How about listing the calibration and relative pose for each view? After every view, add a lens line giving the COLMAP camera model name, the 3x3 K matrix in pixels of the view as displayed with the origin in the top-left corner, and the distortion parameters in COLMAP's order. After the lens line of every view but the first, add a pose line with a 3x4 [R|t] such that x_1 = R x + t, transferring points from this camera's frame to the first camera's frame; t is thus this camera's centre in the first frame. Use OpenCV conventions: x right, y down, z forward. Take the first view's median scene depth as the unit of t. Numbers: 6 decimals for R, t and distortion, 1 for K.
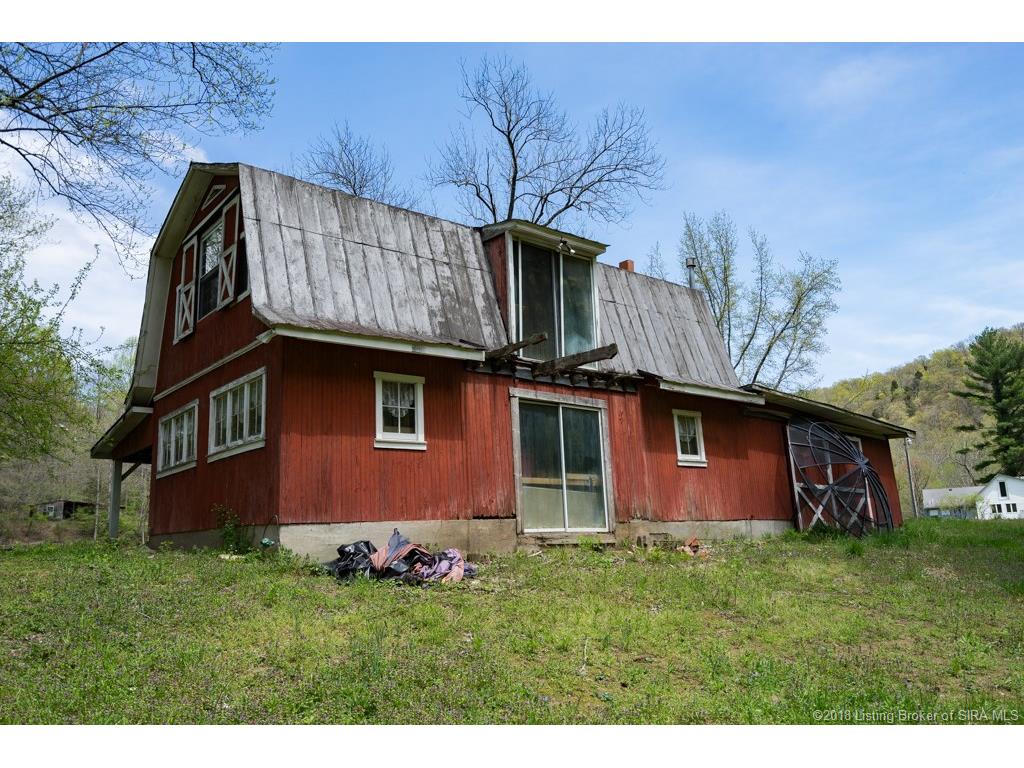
lens RADIAL K [[829.8, 0, 510.9], [0, 829.8, 385.0], [0, 0, 1]] dist [0.002730, 0.000767]
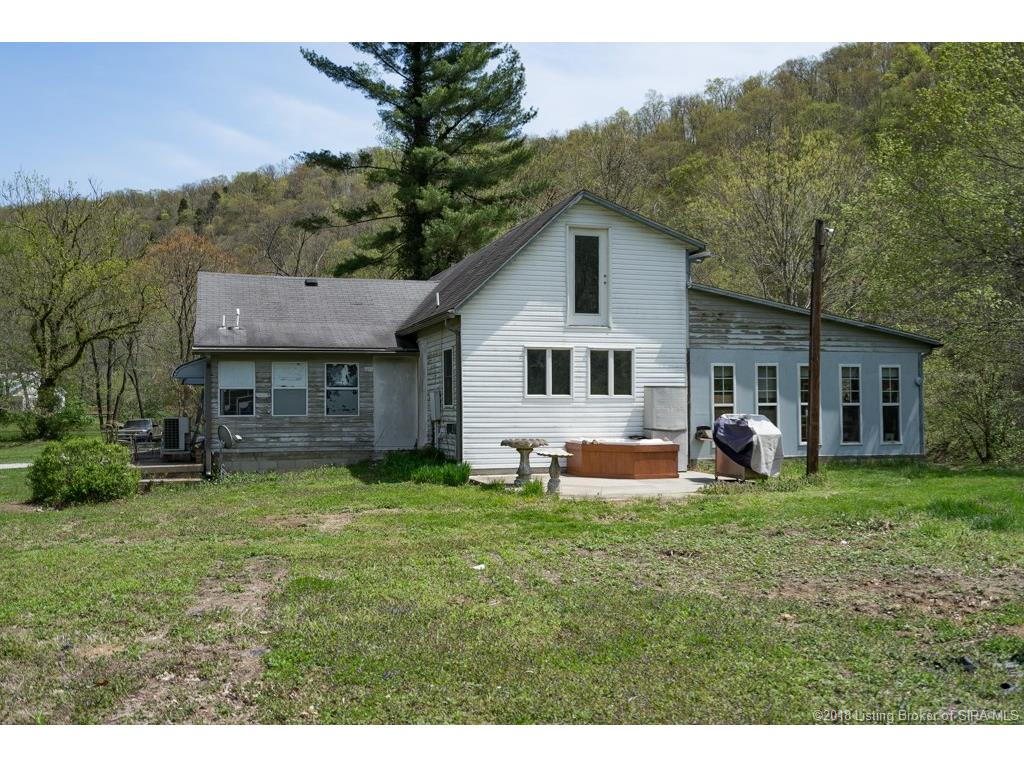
lens RADIAL K [[929.3, 0, 511.1], [0, 929.3, 385.4], [0, 0, 1]] dist [0.001431, 0.000885]
pose [[0.708449, 0.049649, 0.704013, 0.314090], [-0.165976, 0.981266, 0.097820, 0.097141], [-0.685967, -0.186149, 0.703418, 0.627417]]
